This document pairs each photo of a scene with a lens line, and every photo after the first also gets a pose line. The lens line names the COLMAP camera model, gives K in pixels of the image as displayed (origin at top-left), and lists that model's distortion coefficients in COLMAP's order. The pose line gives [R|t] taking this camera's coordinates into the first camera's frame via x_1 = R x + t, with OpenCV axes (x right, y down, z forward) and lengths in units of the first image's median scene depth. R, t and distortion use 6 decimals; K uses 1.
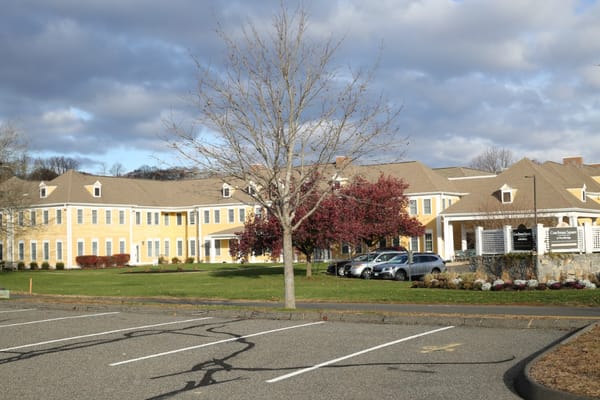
lens RADIAL K [[863.9, 0, 300.0], [0, 863.9, 200.0], [0, 0, 1]] dist [-0.100267, -0.003439]
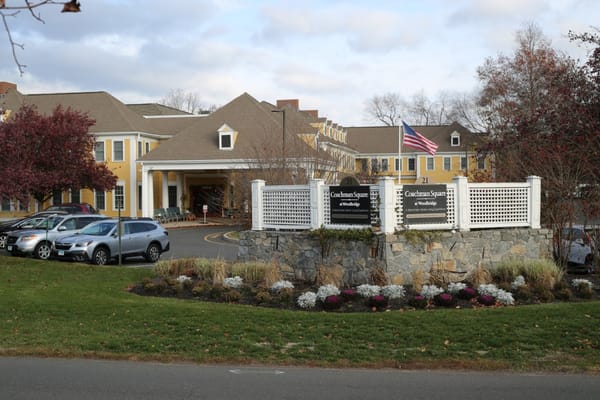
lens RADIAL K [[863.9, 0, 300.0], [0, 863.9, 200.0], [0, 0, 1]] dist [-0.100267, -0.003439]
pose [[0.925809, 0.012789, 0.377775, 0.009289], [-0.034120, 0.998175, 0.049825, 0.007492], [-0.376448, -0.059019, 0.924556, 0.227849]]
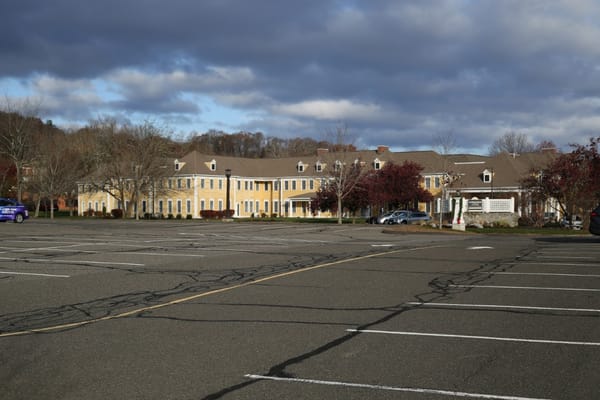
lens RADIAL K [[863.9, 0, 300.0], [0, 863.9, 200.0], [0, 0, 1]] dist [-0.100267, -0.003439]
pose [[0.997483, 0.024112, -0.066680, 0.011774], [-0.021238, 0.998829, 0.043469, -0.021300], [0.067650, -0.041944, 0.996827, -0.482598]]
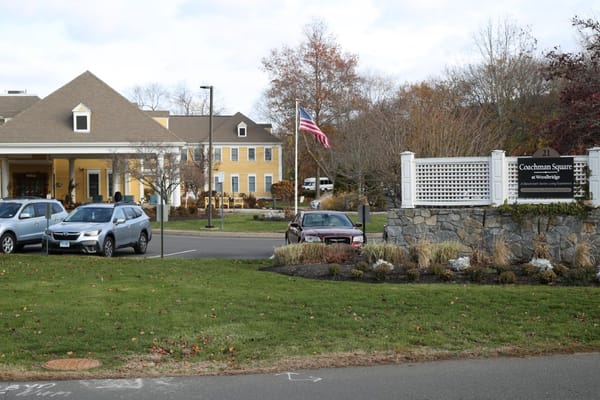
lens RADIAL K [[863.9, 0, 300.0], [0, 863.9, 200.0], [0, 0, 1]] dist [-0.100267, -0.003439]
pose [[0.730703, 0.005718, 0.682672, -0.091565], [-0.045063, 0.998188, 0.039873, 0.020796], [-0.681207, -0.059898, 0.729637, 0.330255]]
